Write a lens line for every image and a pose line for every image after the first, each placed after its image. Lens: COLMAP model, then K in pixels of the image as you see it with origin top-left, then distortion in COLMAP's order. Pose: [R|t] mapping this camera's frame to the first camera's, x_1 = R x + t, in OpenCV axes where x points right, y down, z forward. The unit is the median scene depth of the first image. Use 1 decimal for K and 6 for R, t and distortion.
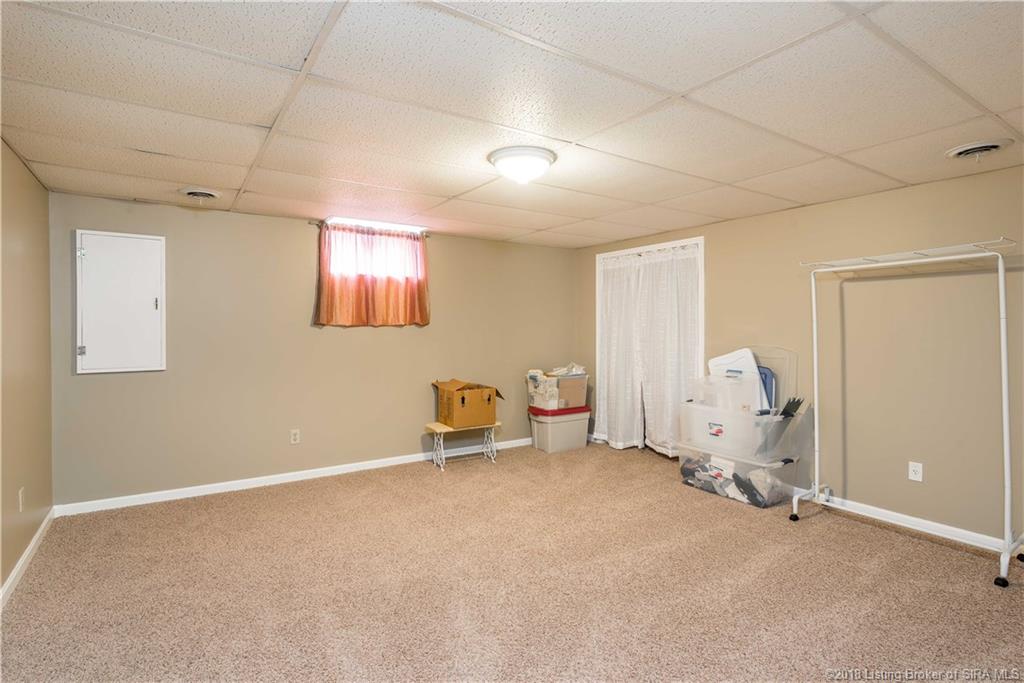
lens RADIAL K [[510.0, 0, 509.1], [0, 510.0, 331.5], [0, 0, 1]] dist [0.004353, 0.000257]
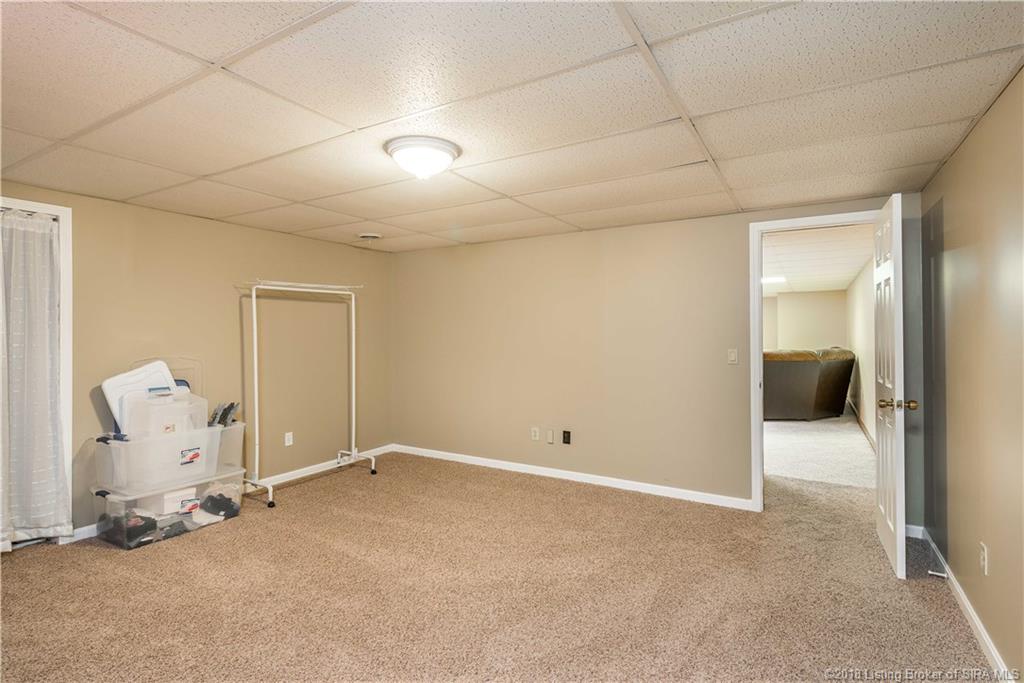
lens RADIAL K [[510.0, 0, 509.5], [0, 510.0, 337.0], [0, 0, 1]] dist [0.004353, 0.000257]
pose [[-0.428263, -0.003728, 0.903646, -0.627317], [0.014438, 0.999836, 0.010968, -0.009965], [-0.903539, 0.017744, -0.428139, 0.916197]]
